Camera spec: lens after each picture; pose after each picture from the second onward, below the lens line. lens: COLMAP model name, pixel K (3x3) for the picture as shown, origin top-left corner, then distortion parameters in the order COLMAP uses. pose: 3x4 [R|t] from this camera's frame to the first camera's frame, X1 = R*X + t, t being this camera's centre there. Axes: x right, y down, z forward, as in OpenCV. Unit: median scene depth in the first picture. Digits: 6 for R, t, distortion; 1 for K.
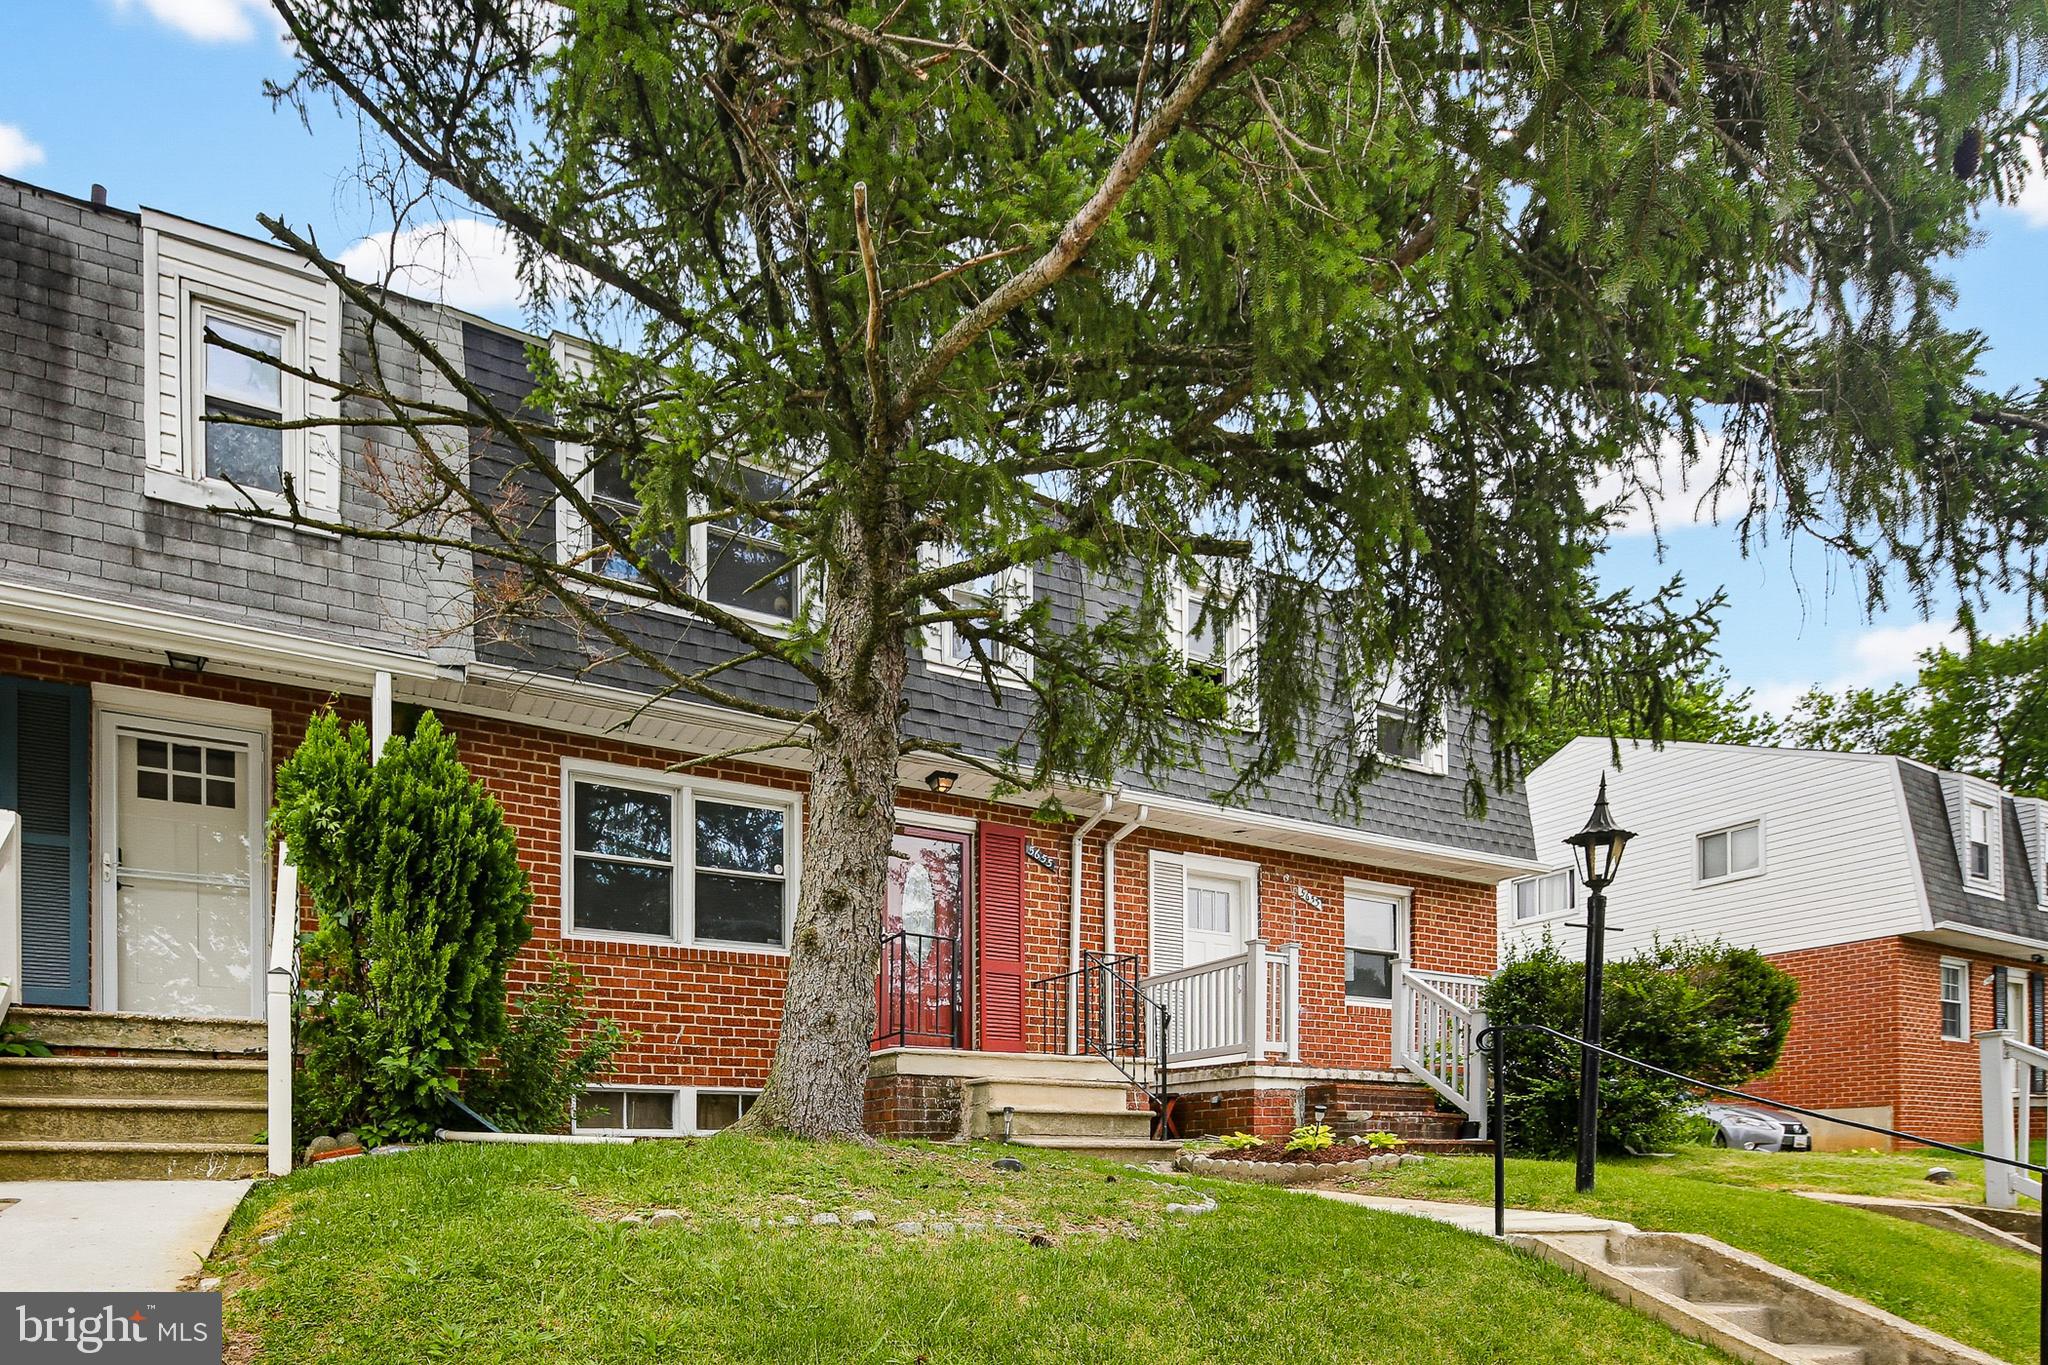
lens RADIAL K [[1018.2, 0, 1017.8], [0, 1018.2, 703.5], [0, 0, 1]] dist [0.000175, -0.000079]
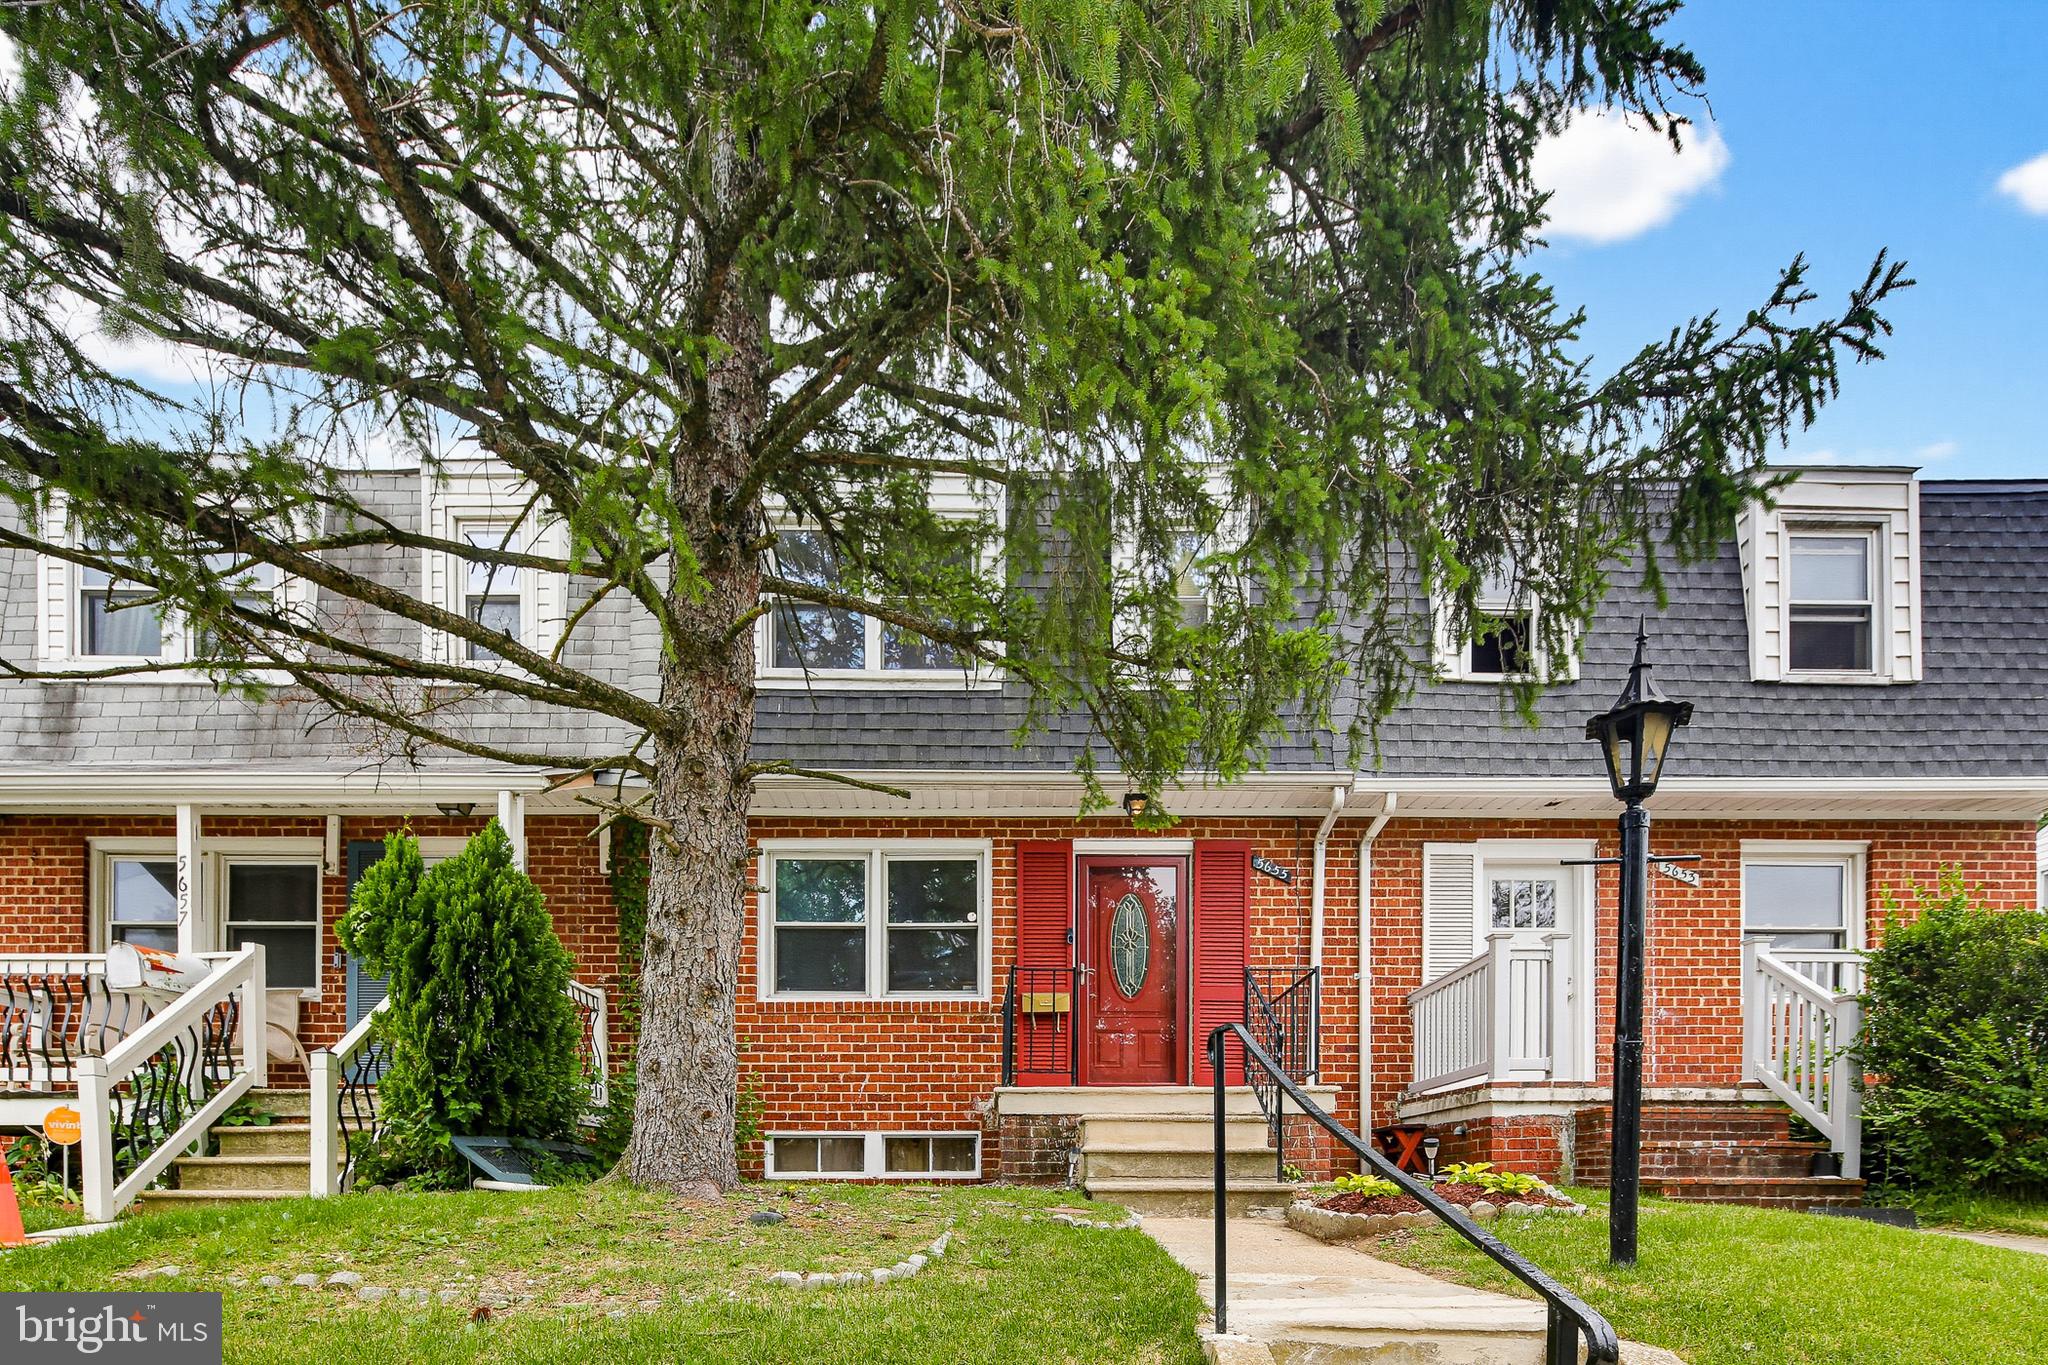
lens RADIAL K [[1003.1, 0, 1023.3], [0, 1003.1, 821.3], [0, 0, 1]] dist [-0.000022, 0.000311]
pose [[0.887973, -0.157443, -0.432105, 0.278301], [0.186424, 0.982145, 0.025244, 0.060387], [0.420416, -0.102970, 0.901470, 0.154373]]
